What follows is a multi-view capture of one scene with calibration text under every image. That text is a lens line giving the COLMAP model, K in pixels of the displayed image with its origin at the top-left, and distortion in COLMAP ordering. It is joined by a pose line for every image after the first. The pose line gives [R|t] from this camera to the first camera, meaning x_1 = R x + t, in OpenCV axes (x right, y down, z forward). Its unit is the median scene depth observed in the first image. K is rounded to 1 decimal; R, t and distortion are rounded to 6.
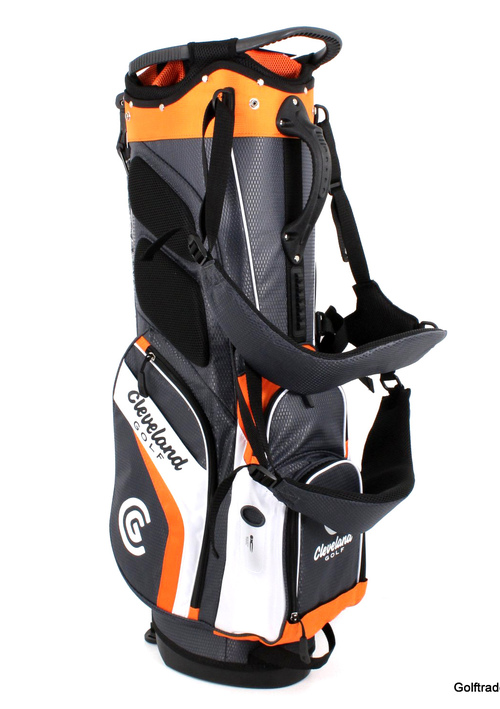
lens RADIAL K [[1025.8, 0, 250.0], [0, 1025.8, 354.5], [0, 0, 1]] dist [-0.309611, -0.006671]
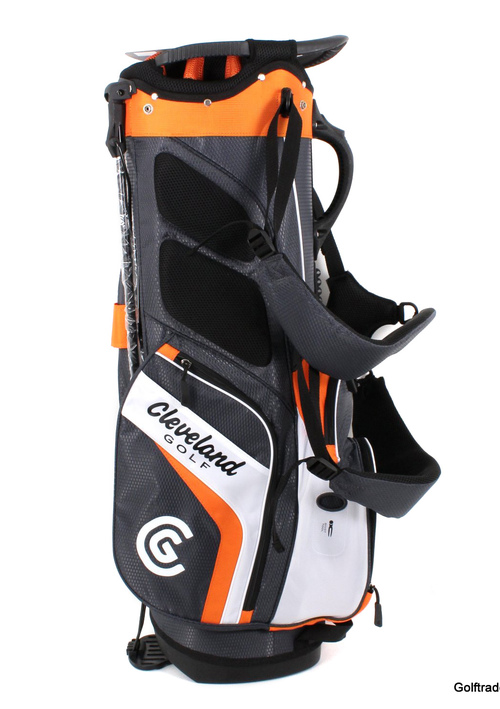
lens RADIAL K [[1025.8, 0, 250.0], [0, 1025.8, 354.5], [0, 0, 1]] dist [-0.309611, -0.006671]
pose [[0.763473, -0.106413, 0.637013, -0.662434], [0.101571, 0.993842, 0.044286, -0.042941], [-0.637803, 0.030891, 0.769580, 0.229634]]
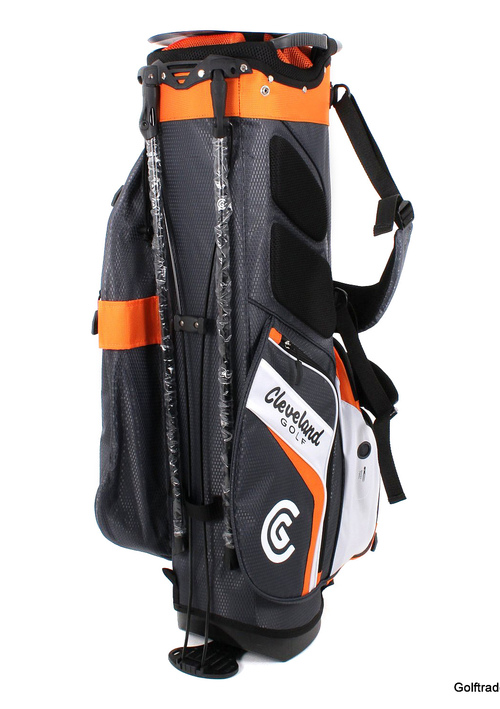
lens RADIAL K [[1025.8, 0, 250.0], [0, 1025.8, 354.5], [0, 0, 1]] dist [-0.309611, -0.006671]
pose [[-0.095038, -0.165953, 0.981543, -1.051180], [0.159554, 0.970720, 0.179572, -0.169909], [-0.982604, 0.173675, -0.065777, 1.108897]]
